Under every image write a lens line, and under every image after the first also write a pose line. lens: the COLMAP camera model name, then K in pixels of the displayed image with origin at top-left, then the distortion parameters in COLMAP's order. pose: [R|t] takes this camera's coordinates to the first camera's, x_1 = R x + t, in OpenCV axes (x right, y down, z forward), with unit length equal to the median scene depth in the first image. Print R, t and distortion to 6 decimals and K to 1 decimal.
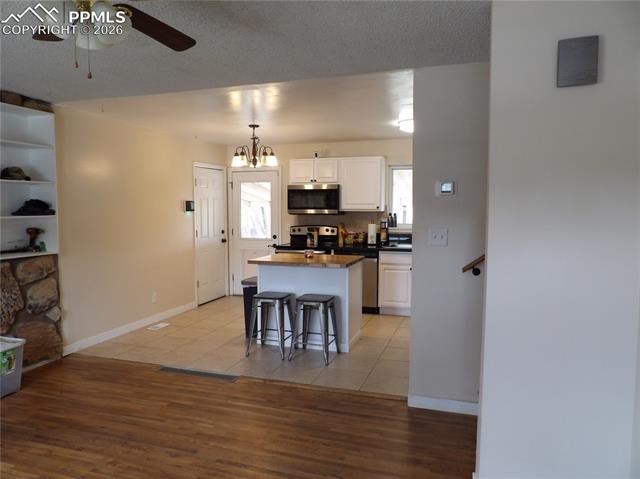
lens RADIAL K [[458.3, 0, 322.5], [0, 458.3, 242.1], [0, 0, 1]] dist [-0.015387, 0.024440]
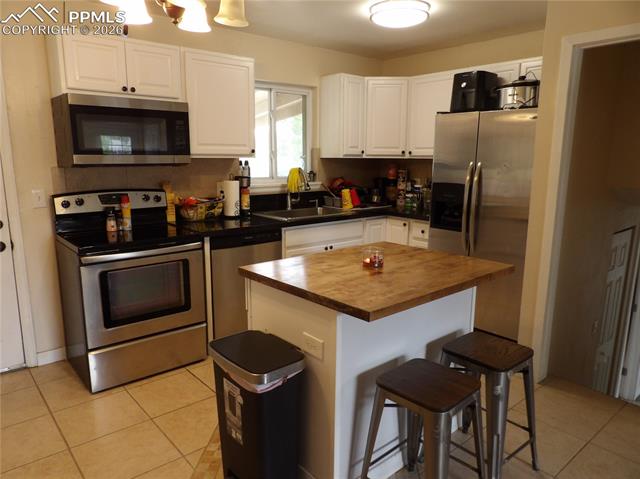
lens RADIAL K [[458.3, 0, 320.1], [0, 458.3, 241.0], [0, 0, 1]] dist [-0.015387, 0.024440]
pose [[0.518616, -0.153901, 0.841042, -0.307068], [0.053577, 0.987583, 0.147679, -0.042822], [-0.853327, -0.031528, 0.520422, 0.591253]]
